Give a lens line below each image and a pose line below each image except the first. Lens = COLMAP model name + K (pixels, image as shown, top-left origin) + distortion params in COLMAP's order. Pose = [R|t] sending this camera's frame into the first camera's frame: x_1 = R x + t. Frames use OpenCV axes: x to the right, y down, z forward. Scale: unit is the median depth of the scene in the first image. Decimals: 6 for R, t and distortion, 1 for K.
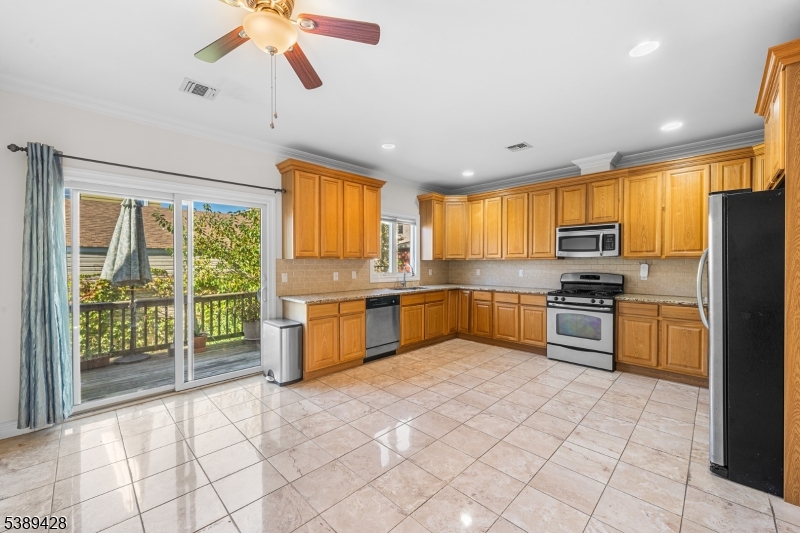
lens RADIAL K [[320.3, 0, 397.8], [0, 320.3, 264.8], [0, 0, 1]] dist [0.002939, 0.000241]
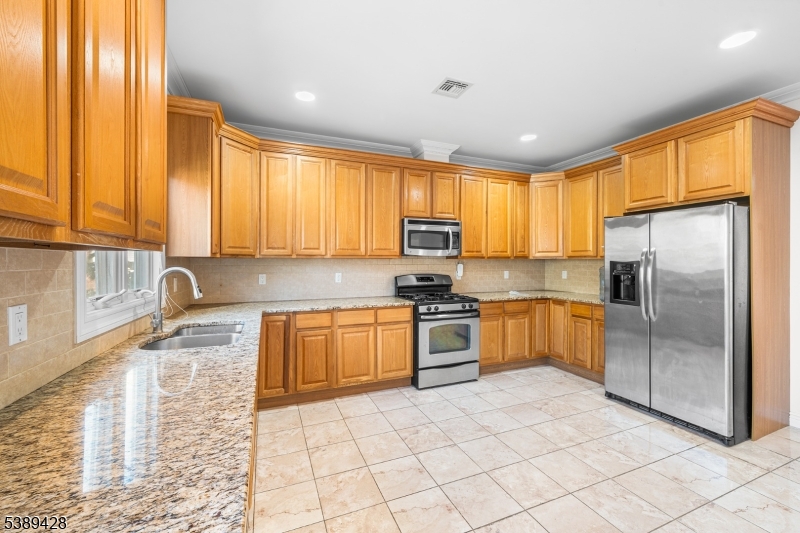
lens RADIAL K [[320.3, 0, 397.2], [0, 320.3, 262.8], [0, 0, 1]] dist [0.002939, 0.000241]
pose [[0.393162, -0.000088, 0.919469, -0.240782], [0.008739, 0.999955, -0.003641, -0.003867], [-0.919428, 0.009467, 0.393145, 0.741128]]
